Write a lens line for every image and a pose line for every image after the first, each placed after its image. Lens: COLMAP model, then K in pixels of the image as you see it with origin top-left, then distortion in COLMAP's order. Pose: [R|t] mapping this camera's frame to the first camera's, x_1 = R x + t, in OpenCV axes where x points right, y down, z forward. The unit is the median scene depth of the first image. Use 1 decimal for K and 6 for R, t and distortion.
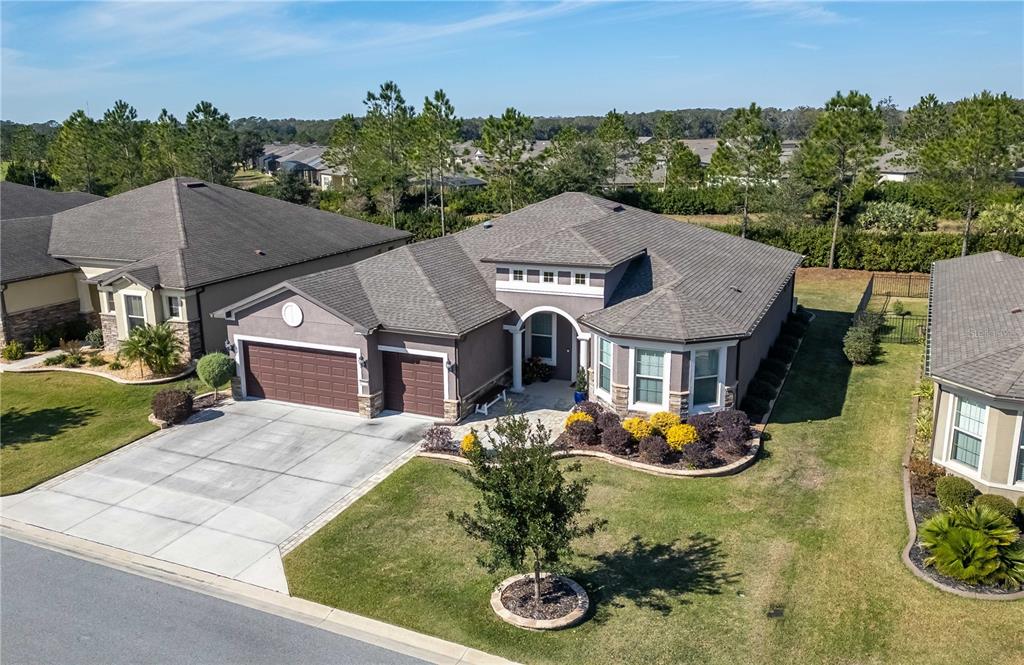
lens RADIAL K [[782.1, 0, 535.0], [0, 782.1, 331.6], [0, 0, 1]] dist [0.062126, -0.056877]
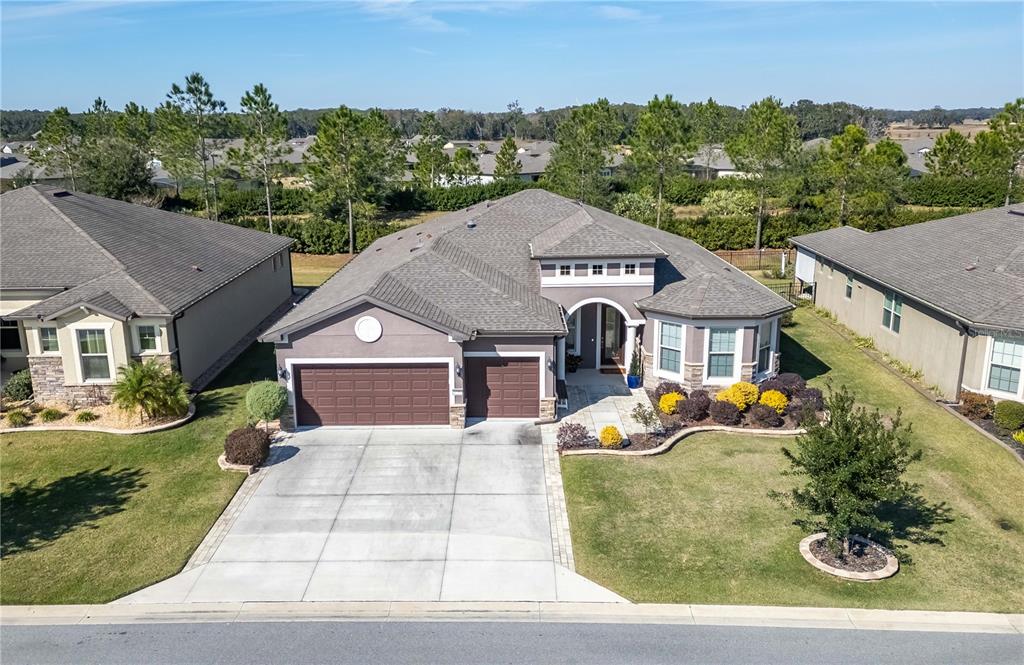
lens RADIAL K [[763.2, 0, 512.0], [0, 763.2, 332.5], [0, 0, 1]] dist [0.077739, -0.053683]
pose [[0.923622, -0.099823, 0.370079, -0.483256], [0.097291, 0.994928, 0.025553, -0.024429], [-0.370753, 0.012404, 0.928649, 0.102950]]
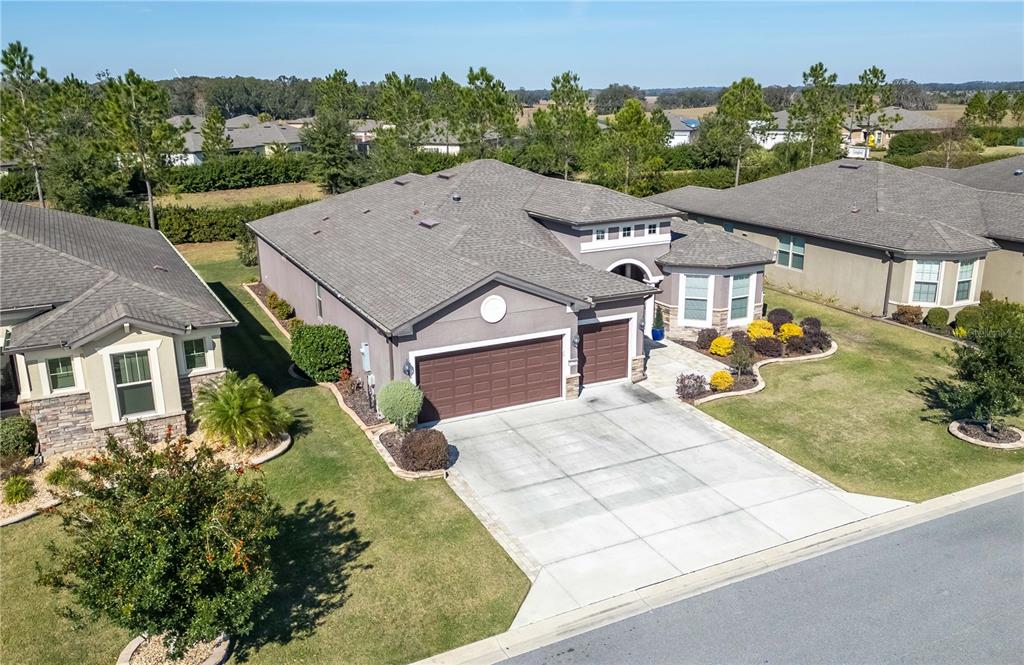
lens RADIAL K [[763.2, 0, 512.0], [0, 763.2, 332.5], [0, 0, 1]] dist [0.077739, -0.053683]
pose [[0.659044, -0.216594, 0.720242, -0.906141], [0.189945, 0.974525, 0.119258, -0.092972], [-0.727724, 0.058210, 0.683395, 0.406641]]
